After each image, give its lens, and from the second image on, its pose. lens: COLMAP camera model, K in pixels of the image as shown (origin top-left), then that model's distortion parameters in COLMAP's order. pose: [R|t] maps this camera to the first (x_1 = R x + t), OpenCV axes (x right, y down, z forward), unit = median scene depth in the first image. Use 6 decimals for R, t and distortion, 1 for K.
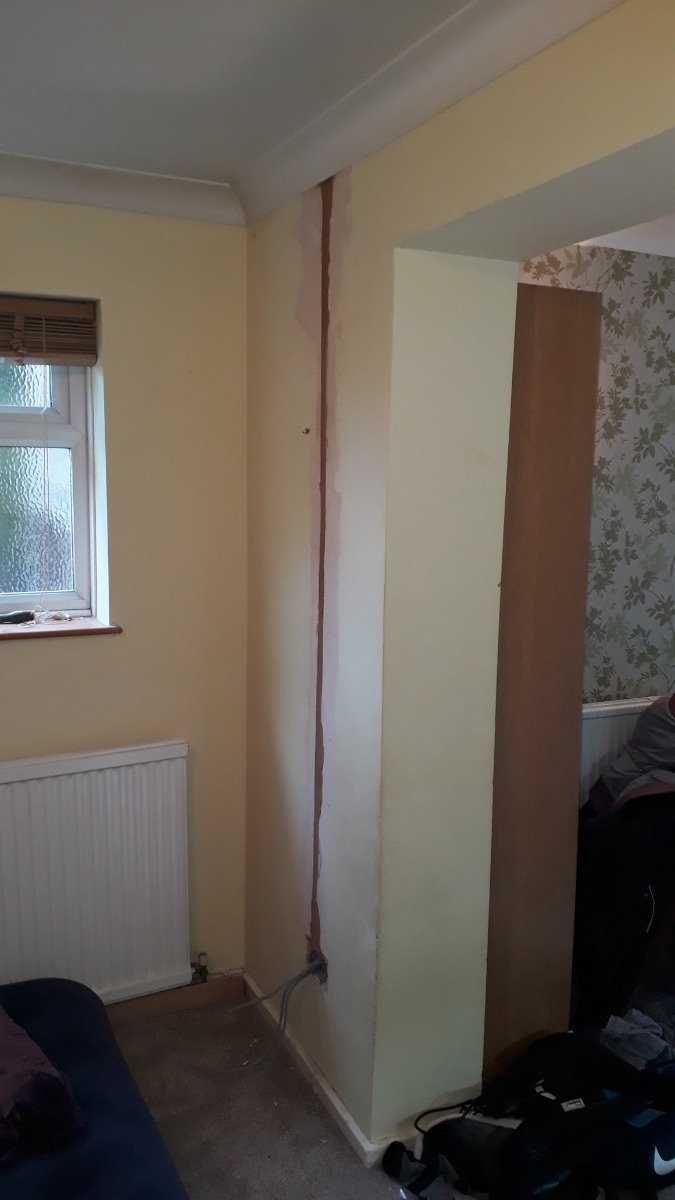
lens RADIAL K [[971.5, 0, 312.7], [0, 971.5, 590.1], [0, 0, 1]] dist [0.077834, -0.068371]
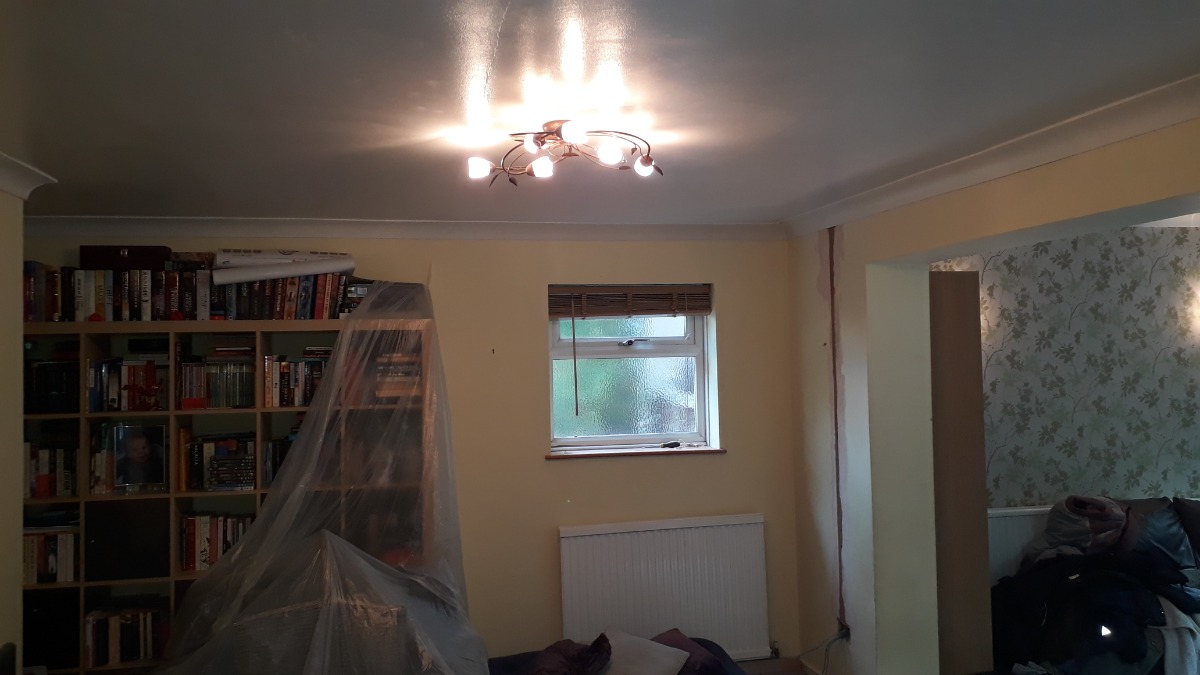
lens RADIAL K [[971.5, 0, 568.5], [0, 971.5, 329.9], [0, 0, 1]] dist [0.077834, -0.068371]
pose [[0.971144, -0.039415, -0.235215, -0.036623], [0.003218, 0.988325, -0.152328, 0.088039], [0.238473, 0.147175, 0.959932, -0.849408]]
